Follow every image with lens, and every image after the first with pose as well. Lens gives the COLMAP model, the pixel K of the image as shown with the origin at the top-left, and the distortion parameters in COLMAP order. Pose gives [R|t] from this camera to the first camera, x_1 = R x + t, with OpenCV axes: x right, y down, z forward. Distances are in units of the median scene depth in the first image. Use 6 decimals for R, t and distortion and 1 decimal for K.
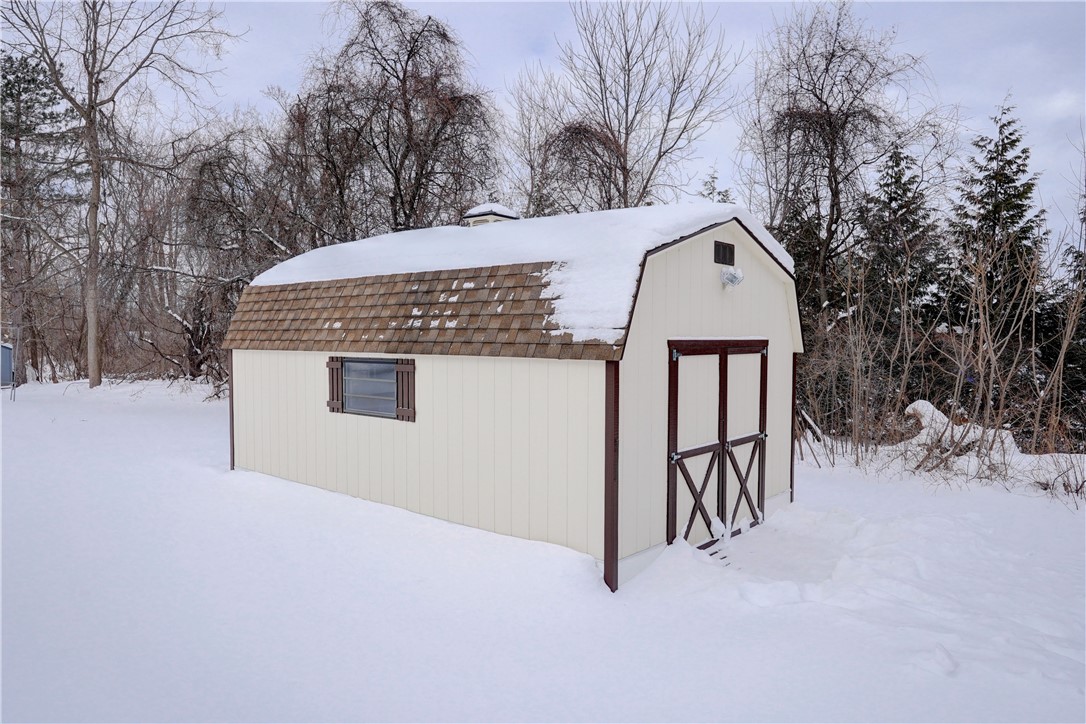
lens RADIAL K [[735.2, 0, 543.0], [0, 735.2, 362.0], [0, 0, 1]] dist [0.007438, 0.002975]
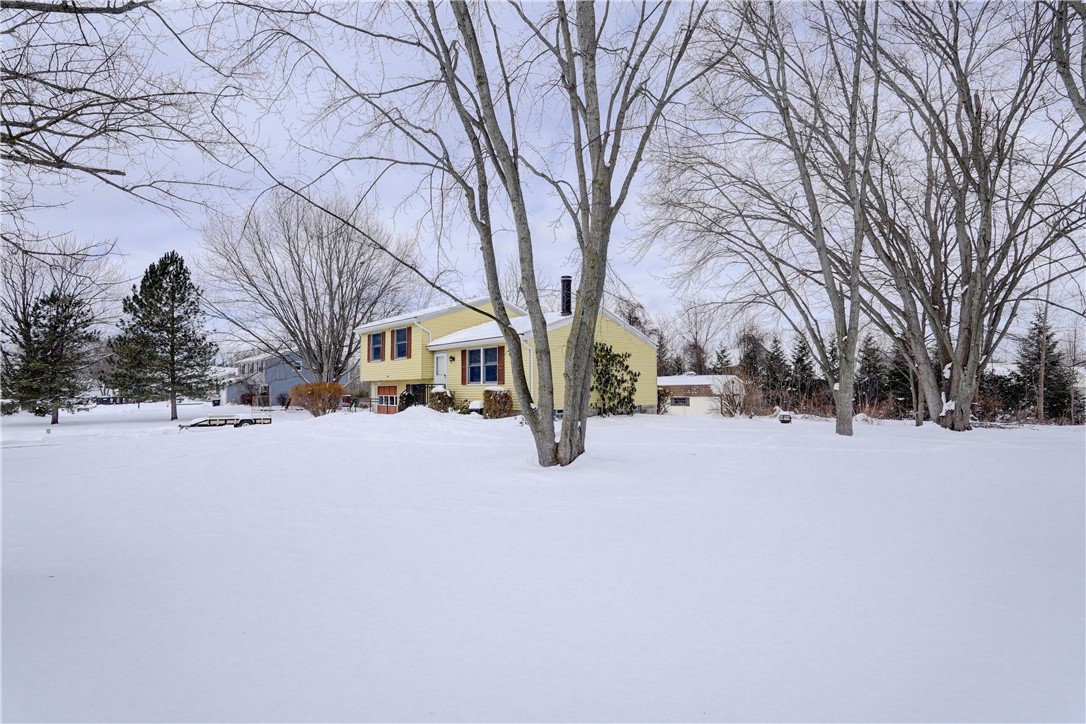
lens RADIAL K [[499.5, 0, 543.0], [0, 499.5, 362.0], [0, 0, 1]] dist [-0.001322, 0.000028]
pose [[0.996287, -0.018636, -0.084052, -0.972025], [0.011121, 0.995969, -0.089010, 0.058481], [0.085372, 0.087745, 0.992478, -3.285105]]
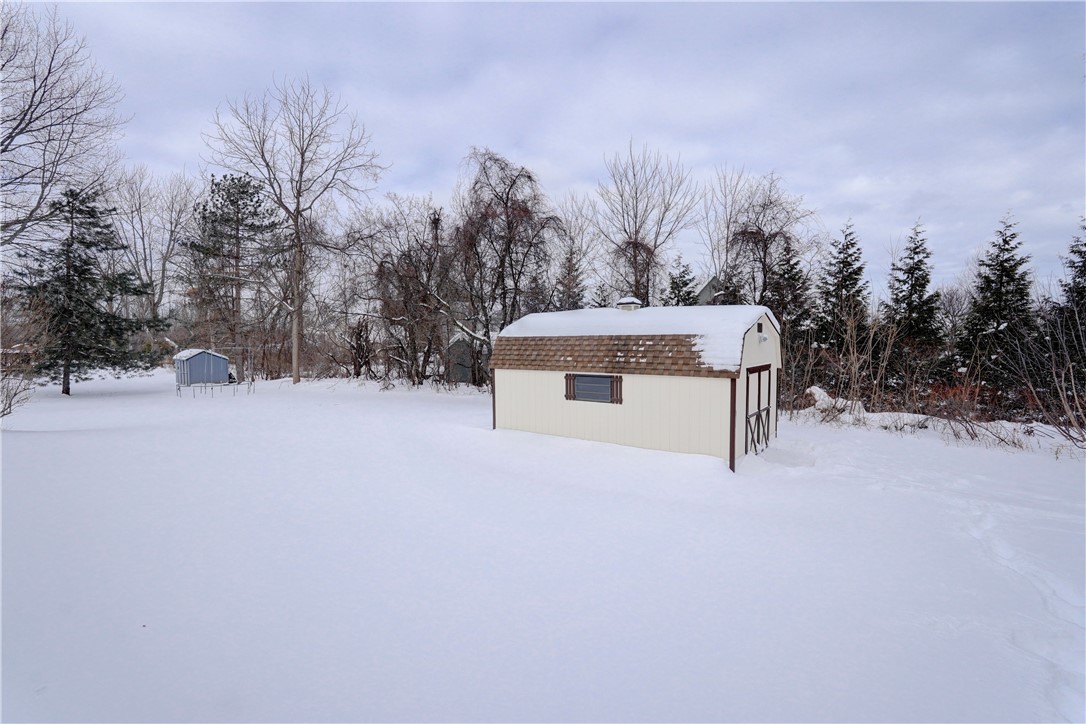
lens RADIAL K [[499.5, 0, 543.0], [0, 499.5, 362.0], [0, 0, 1]] dist [-0.001322, 0.000028]
pose [[0.998428, -0.014212, 0.054224, -0.408611], [0.013721, 0.999862, 0.009417, -0.052210], [-0.054350, -0.008658, 0.998484, -0.406660]]
